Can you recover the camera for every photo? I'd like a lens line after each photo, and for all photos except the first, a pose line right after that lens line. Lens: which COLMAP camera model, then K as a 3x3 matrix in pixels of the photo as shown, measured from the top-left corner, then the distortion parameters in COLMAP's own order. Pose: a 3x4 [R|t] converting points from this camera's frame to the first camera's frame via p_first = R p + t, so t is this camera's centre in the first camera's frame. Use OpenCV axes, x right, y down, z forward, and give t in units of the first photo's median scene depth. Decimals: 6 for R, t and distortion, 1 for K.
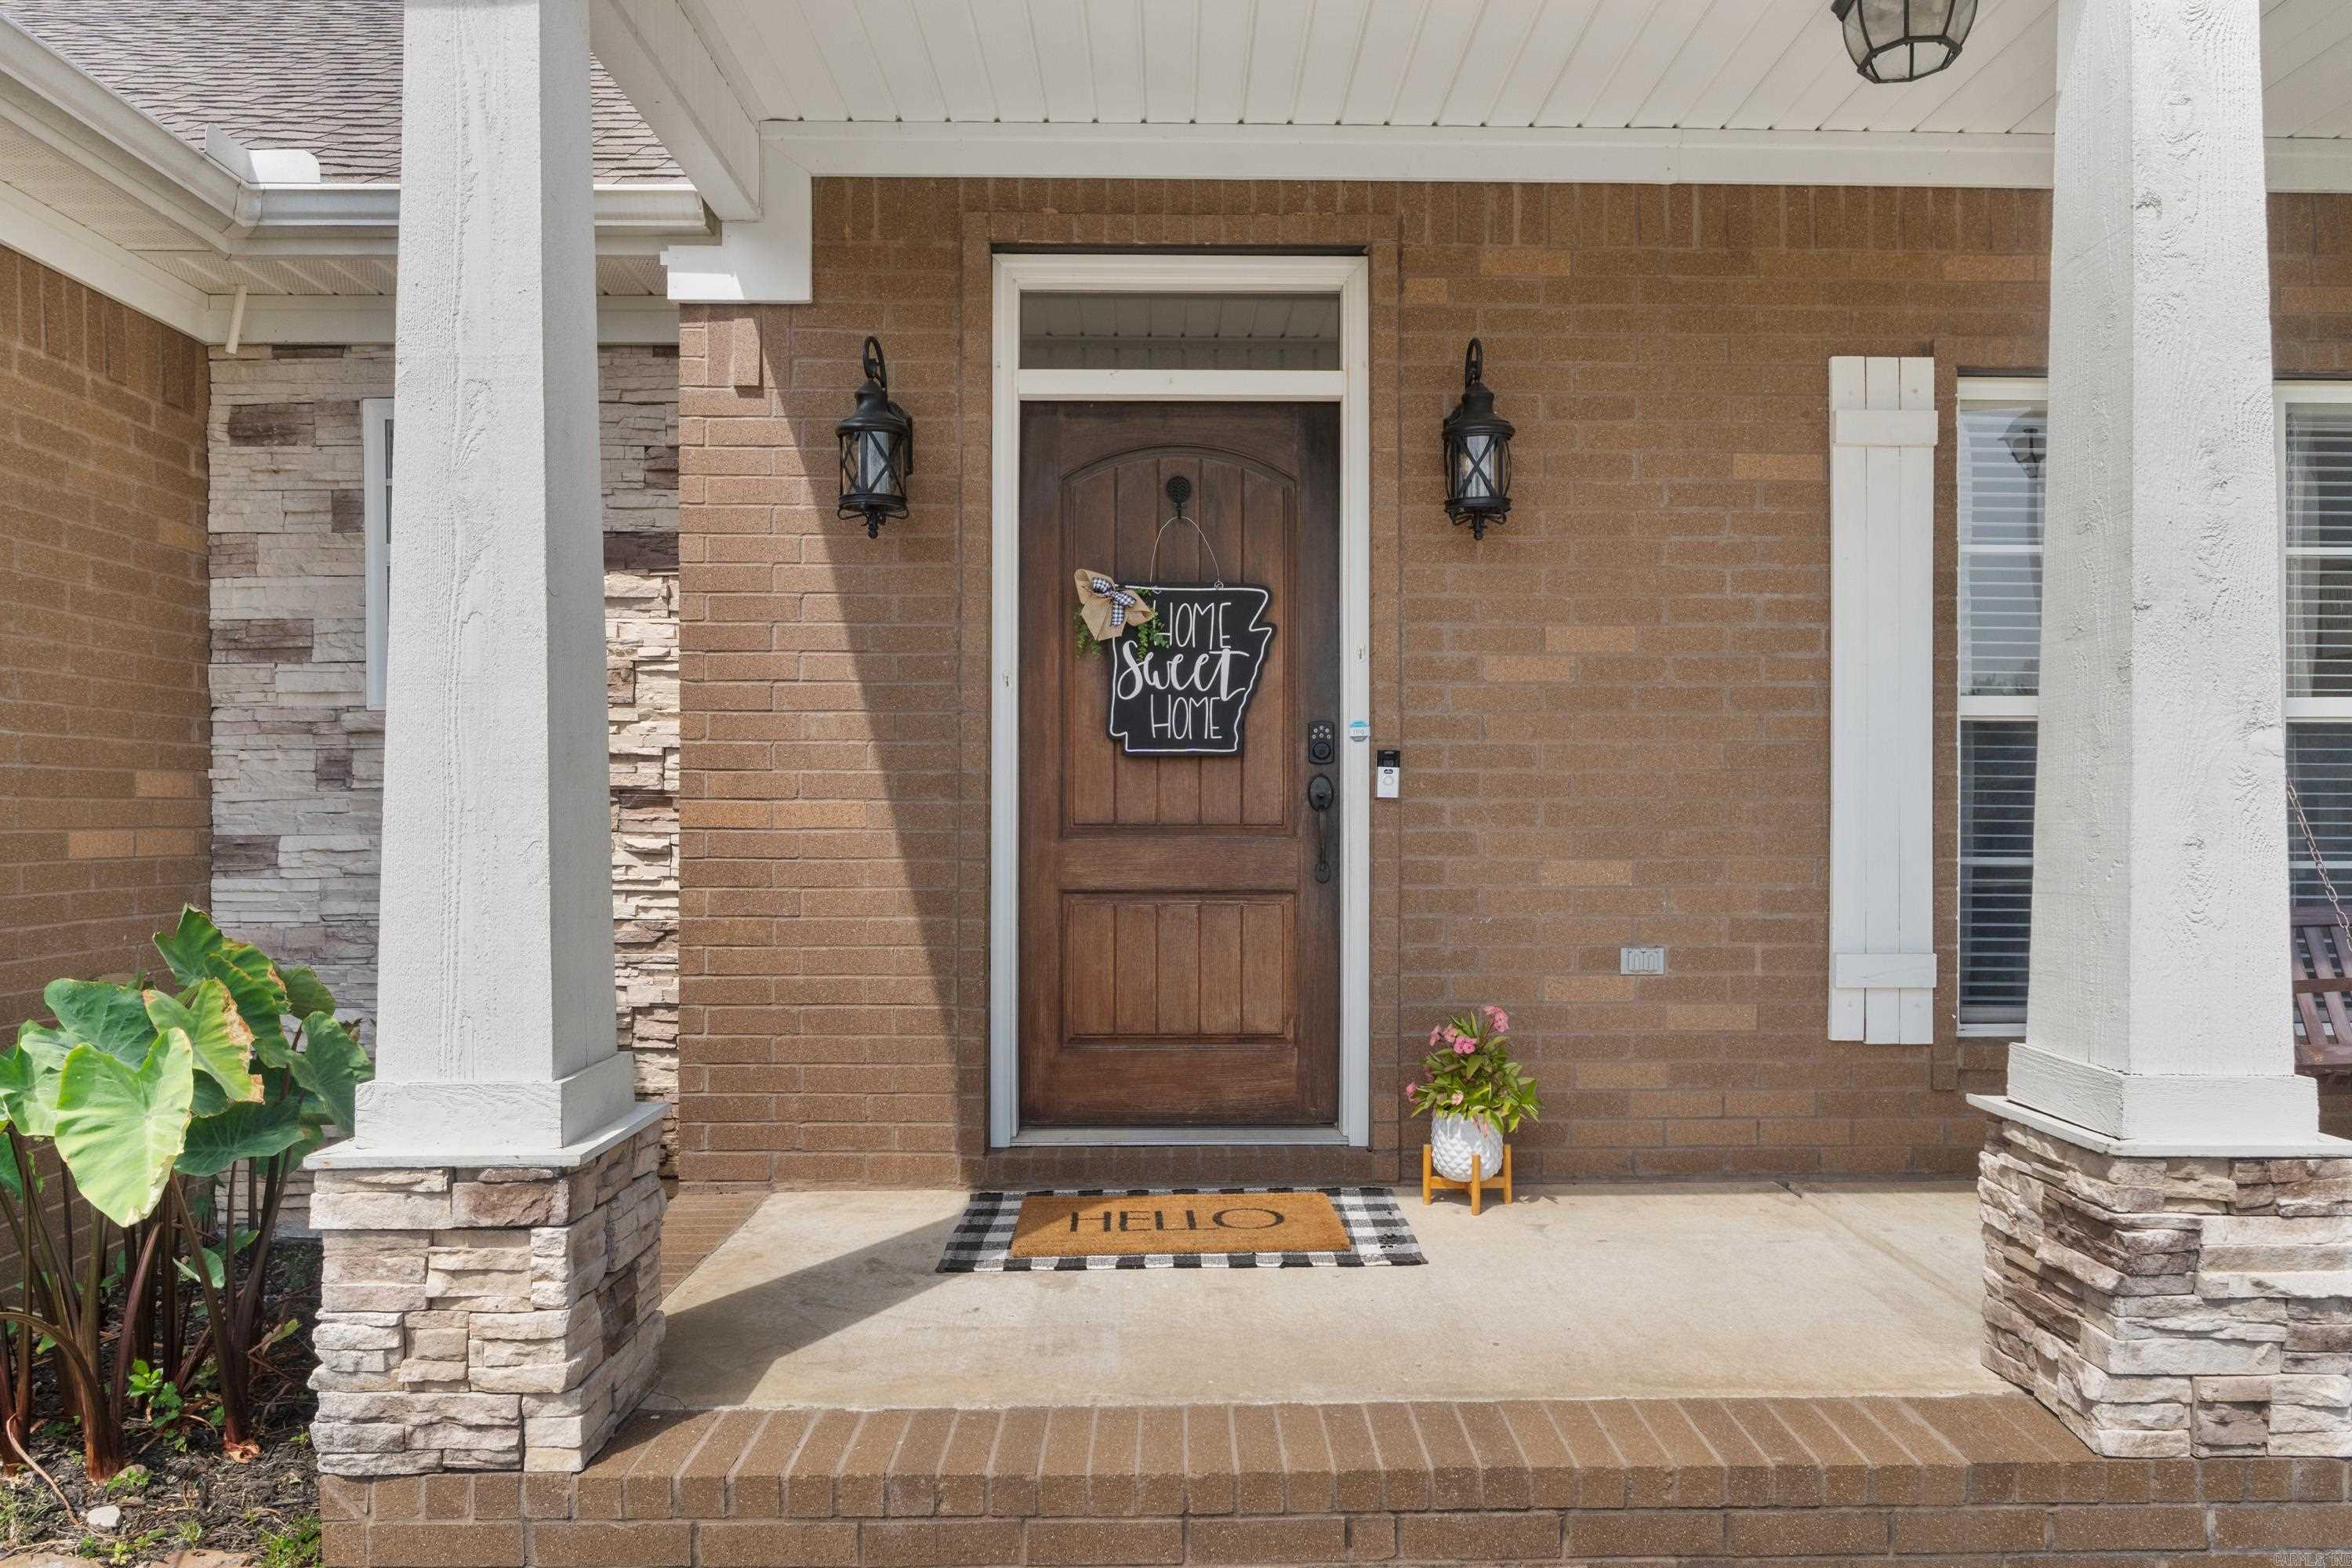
lens RADIAL K [[1493.6, 0, 1179.0], [0, 1493.6, 801.5], [0, 0, 1]] dist [-0.017862, -0.000050]
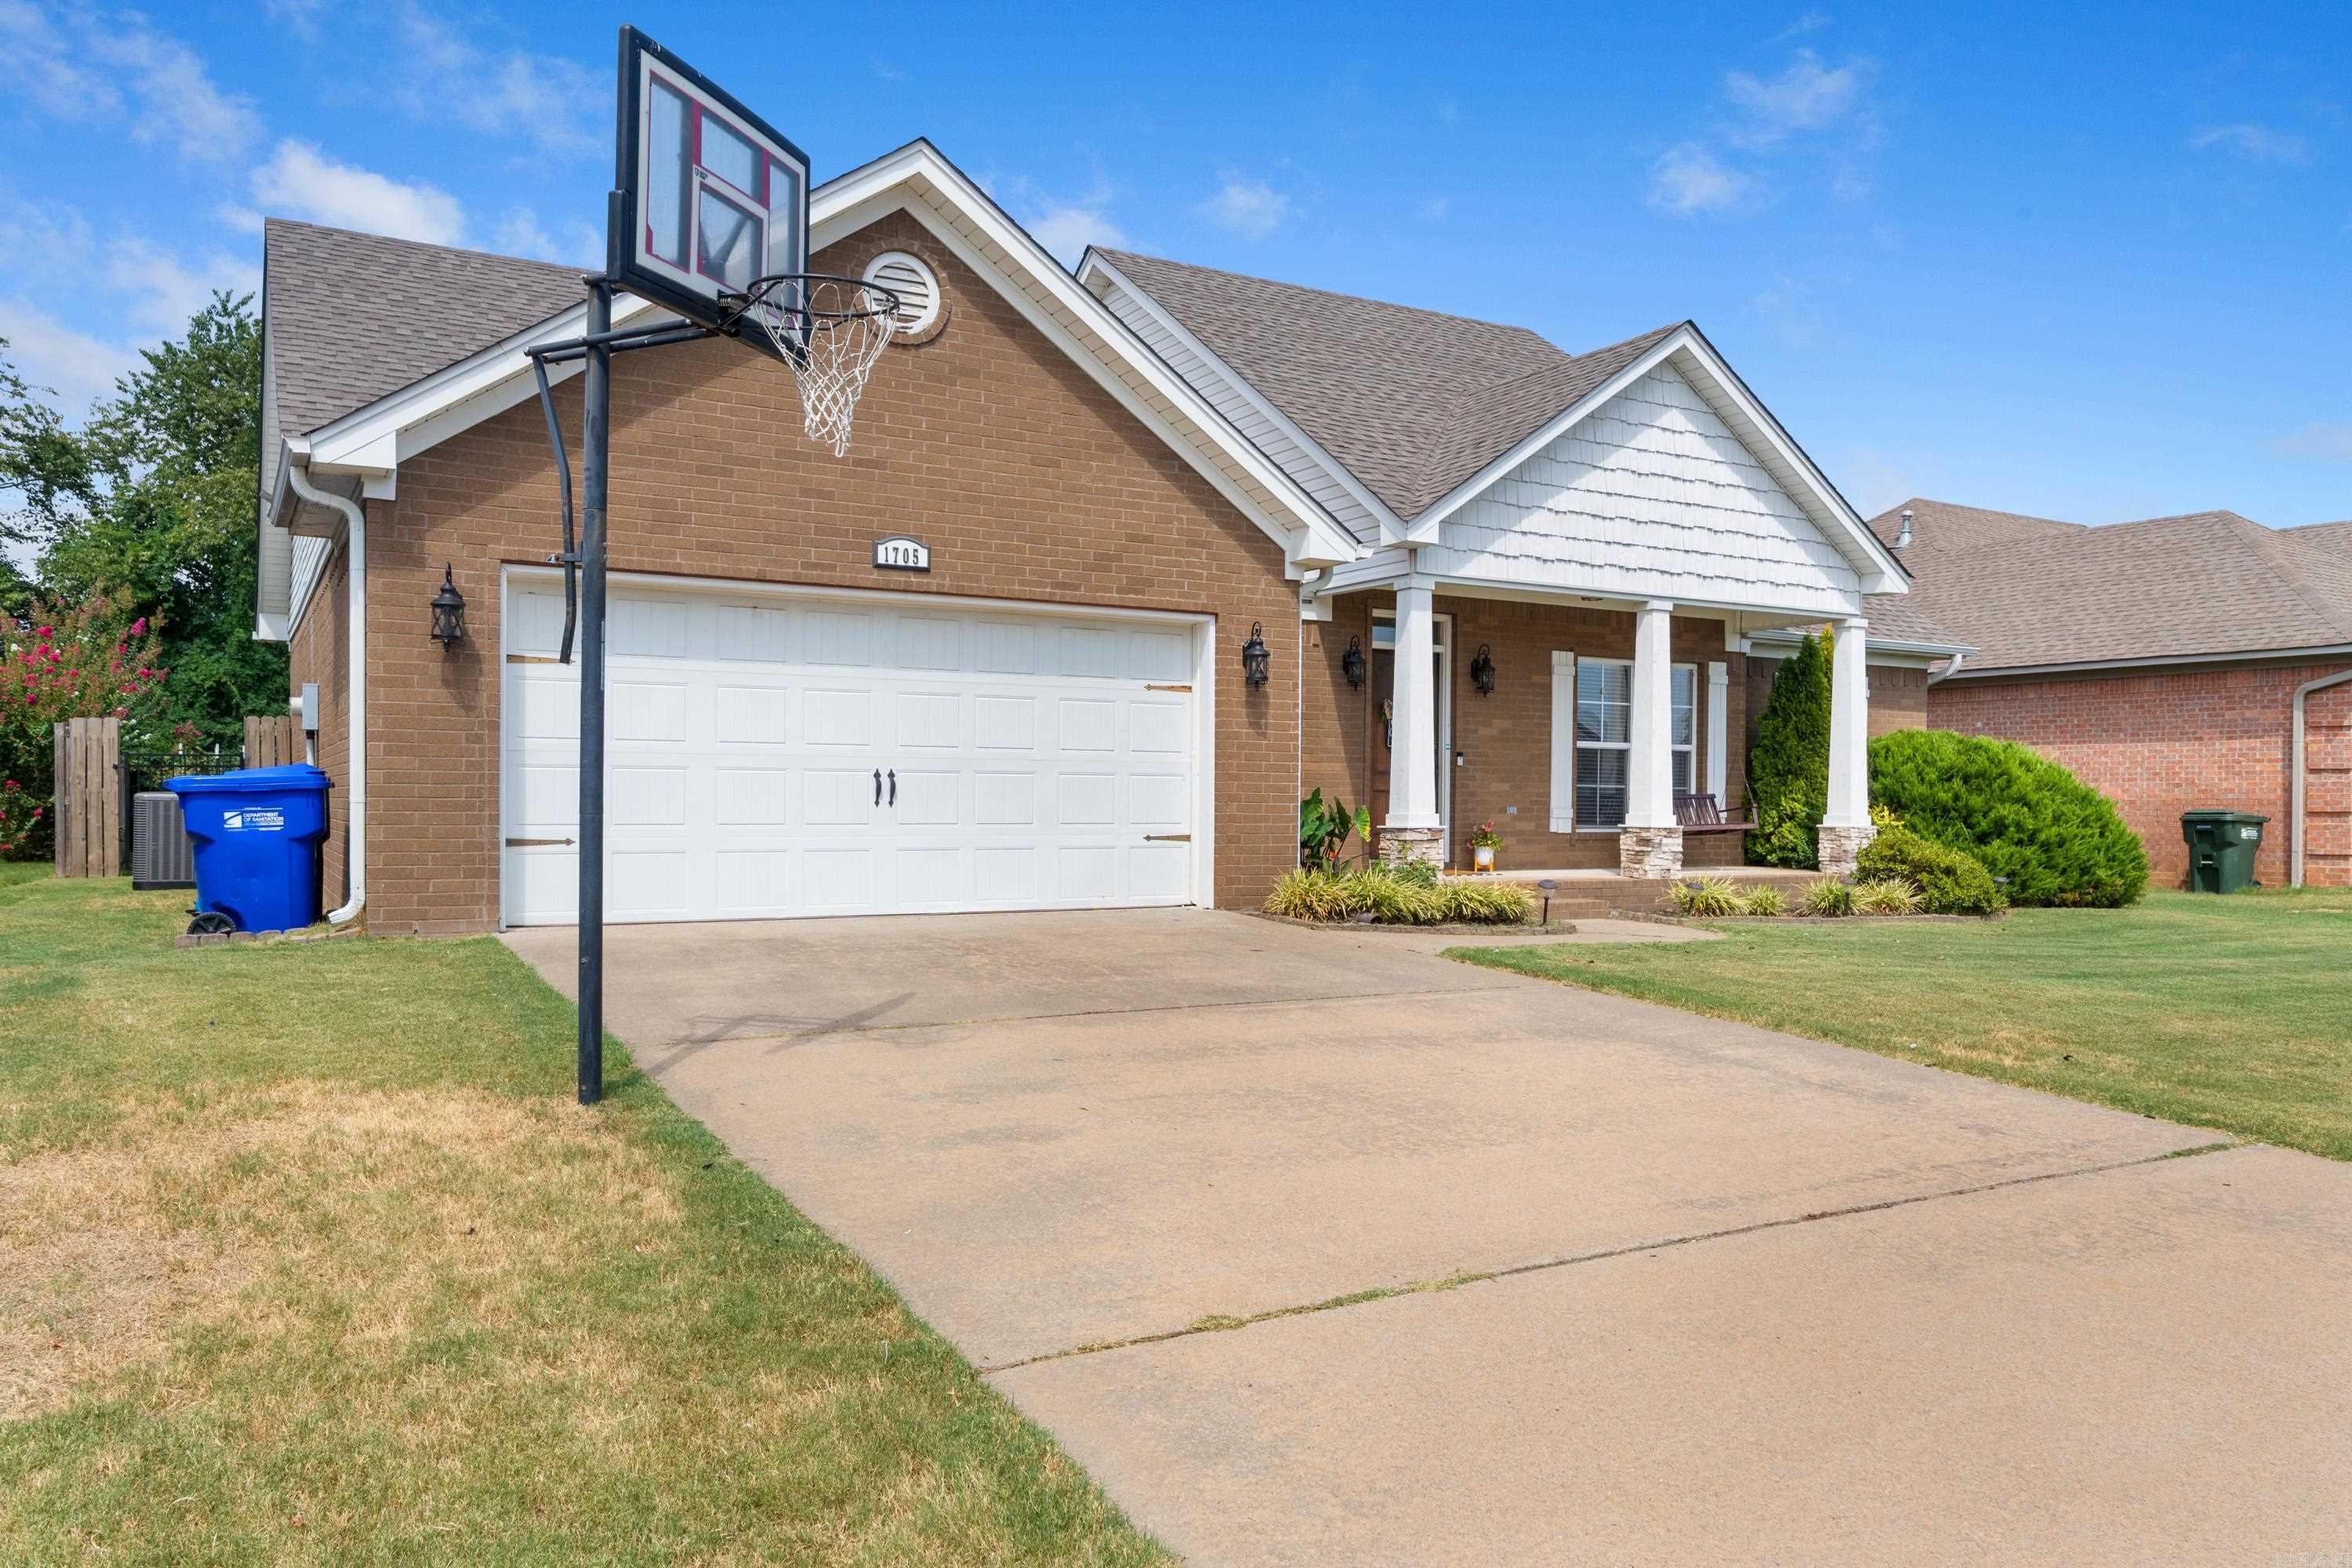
lens RADIAL K [[1707.7, 0, 1168.2], [0, 1707.7, 787.6], [0, 0, 1]] dist [0.001632, 0.000474]
pose [[0.874293, 0.011424, 0.485264, -2.502035], [-0.010975, 0.999933, -0.003766, 0.075012], [-0.485274, -0.002033, 0.874360, -2.304569]]
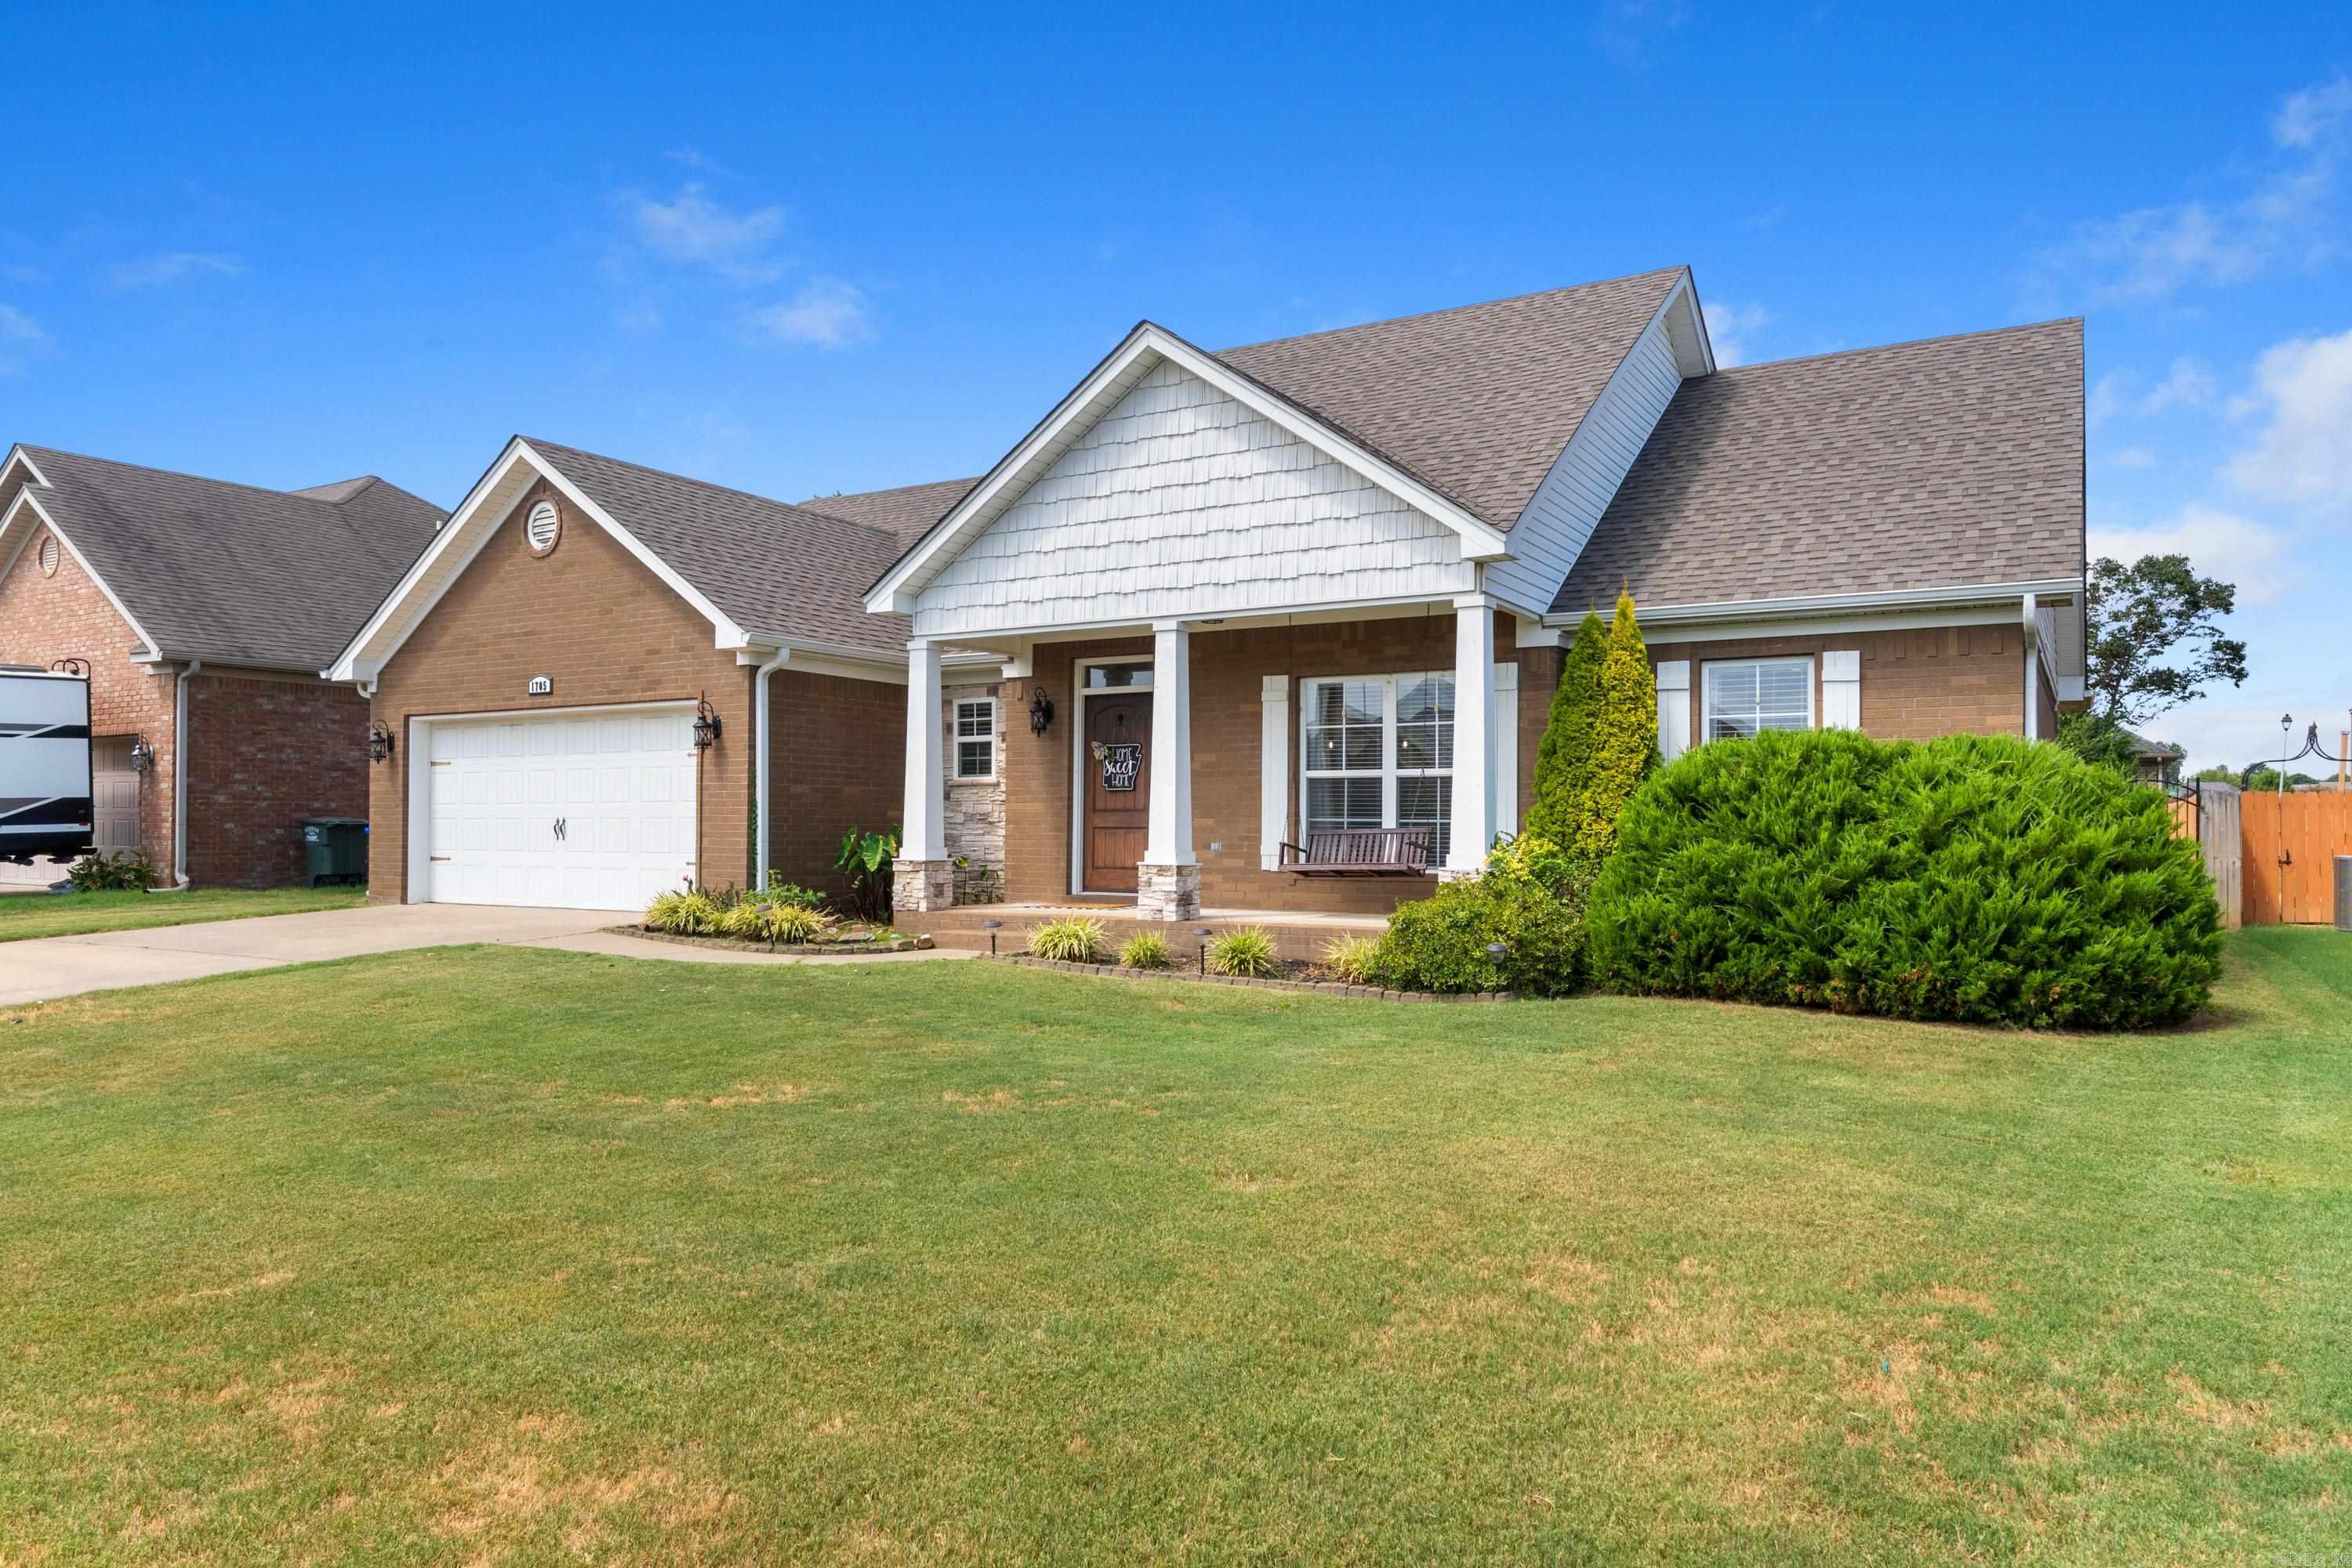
lens RADIAL K [[1493.6, 0, 1184.9], [0, 1493.6, 784.7], [0, 0, 1]] dist [-0.017862, -0.000050]
pose [[0.848162, -0.012302, -0.529594, 2.149302], [-0.001990, 0.999649, -0.026408, 0.052401], [0.529733, 0.023452, 0.847840, -2.089253]]
